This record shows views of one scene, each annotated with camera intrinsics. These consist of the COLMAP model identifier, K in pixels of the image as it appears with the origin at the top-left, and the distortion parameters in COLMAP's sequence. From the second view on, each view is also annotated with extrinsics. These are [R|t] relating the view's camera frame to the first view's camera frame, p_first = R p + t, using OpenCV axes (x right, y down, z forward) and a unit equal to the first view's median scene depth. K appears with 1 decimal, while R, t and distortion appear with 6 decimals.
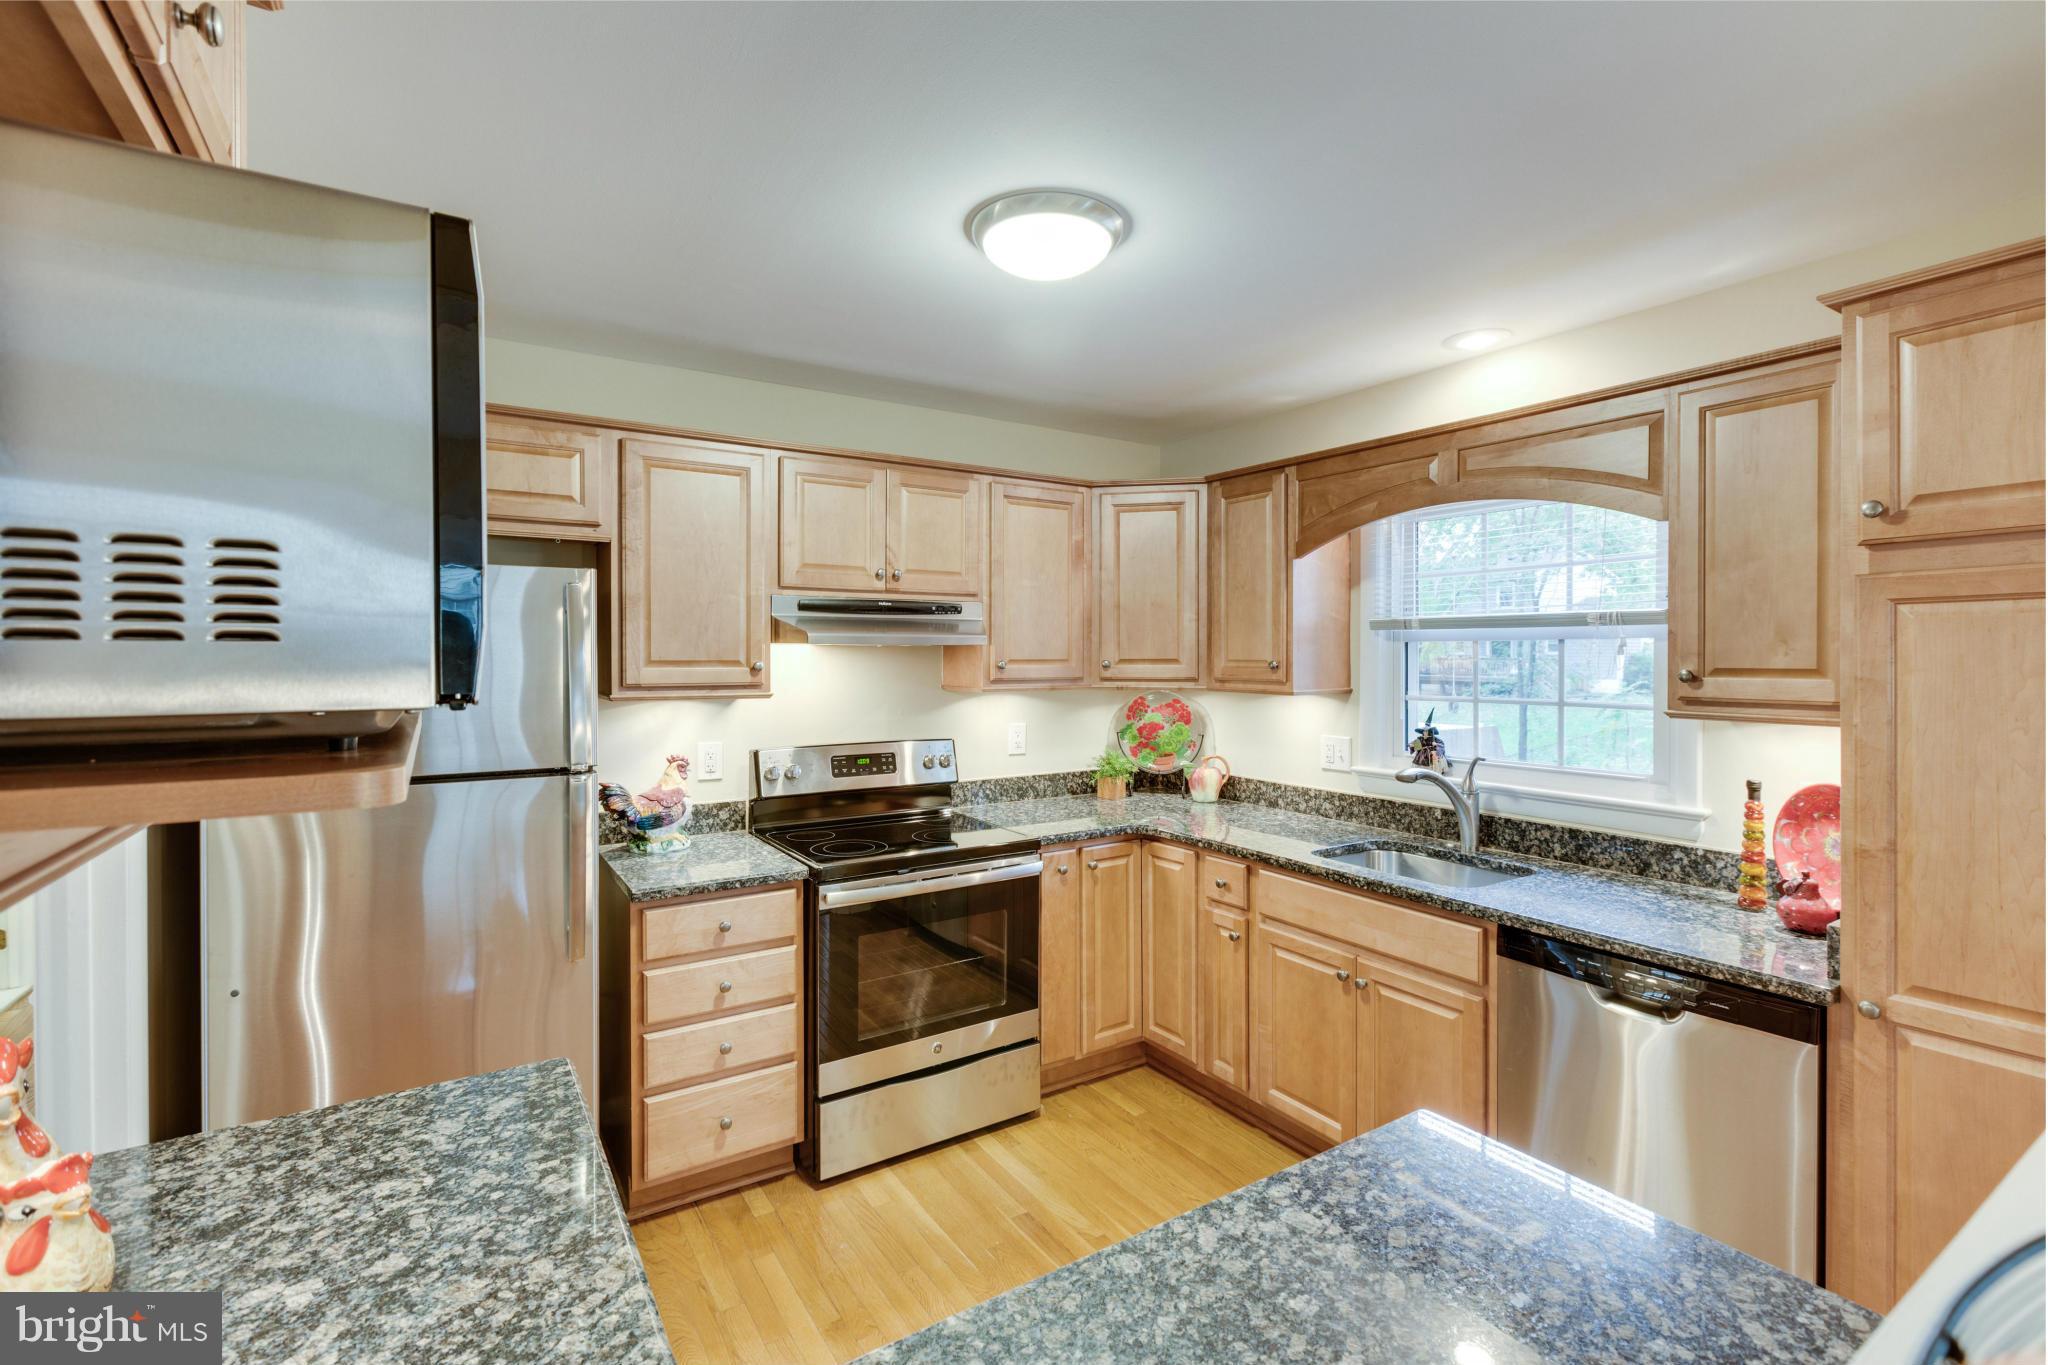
lens RADIAL K [[922.3, 0, 1025.1], [0, 922.3, 702.8], [0, 0, 1]] dist [0.000066, 0.000194]
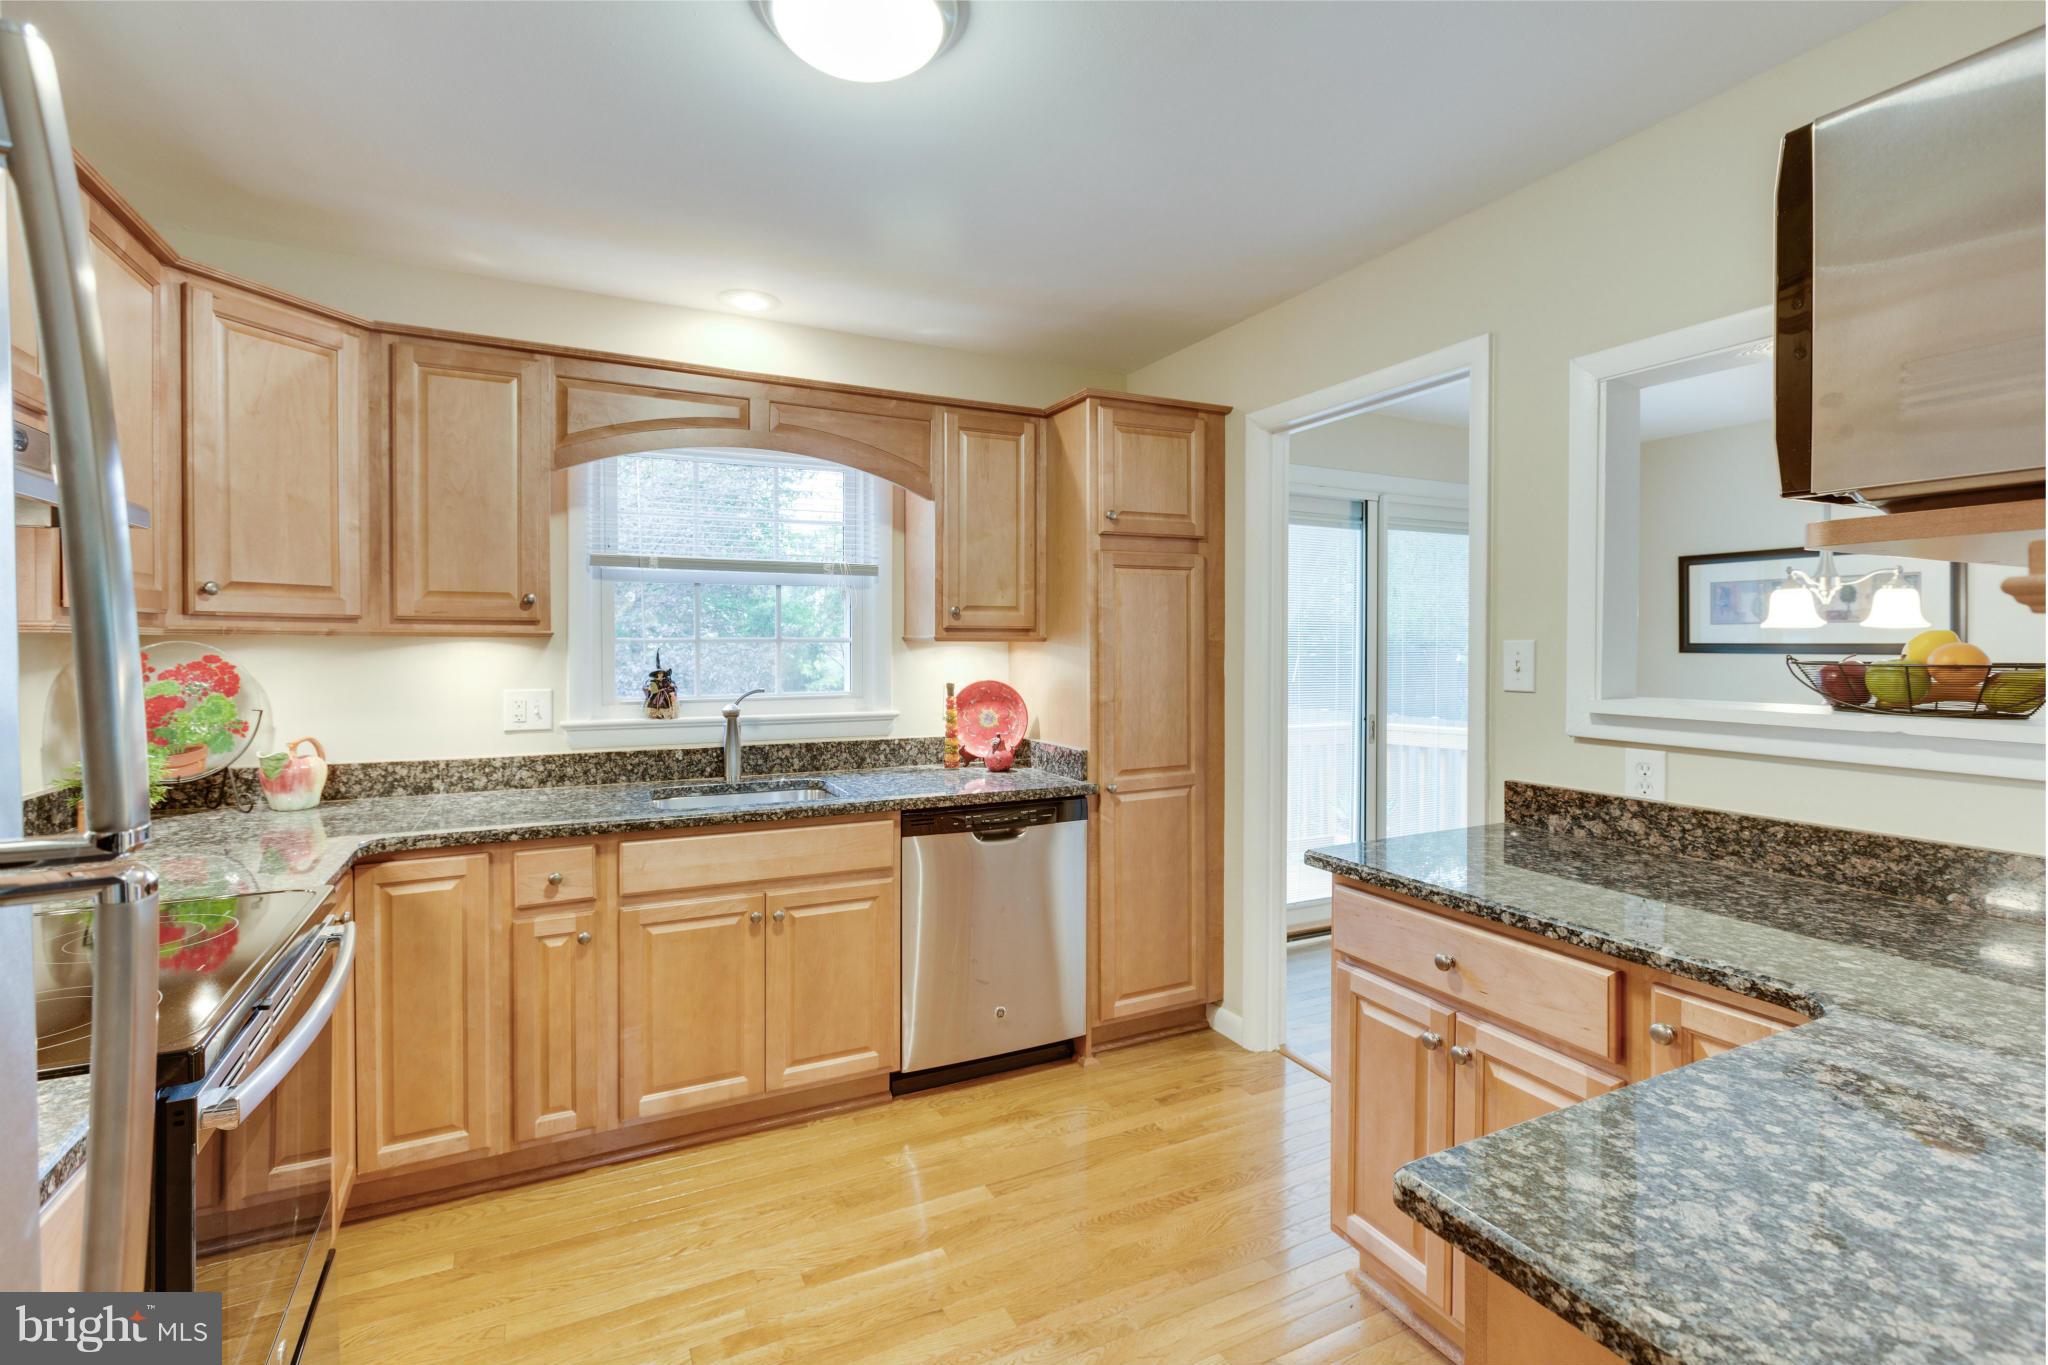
lens RADIAL K [[903.0, 0, 1024.0], [0, 903.0, 682.5], [0, 0, 1]] dist [0.001647, 0.000116]
pose [[0.119491, -0.046553, 0.991743, -0.506898], [0.049943, 0.997917, 0.040826, 0.022619], [-0.991578, 0.044652, 0.121567, 0.545294]]
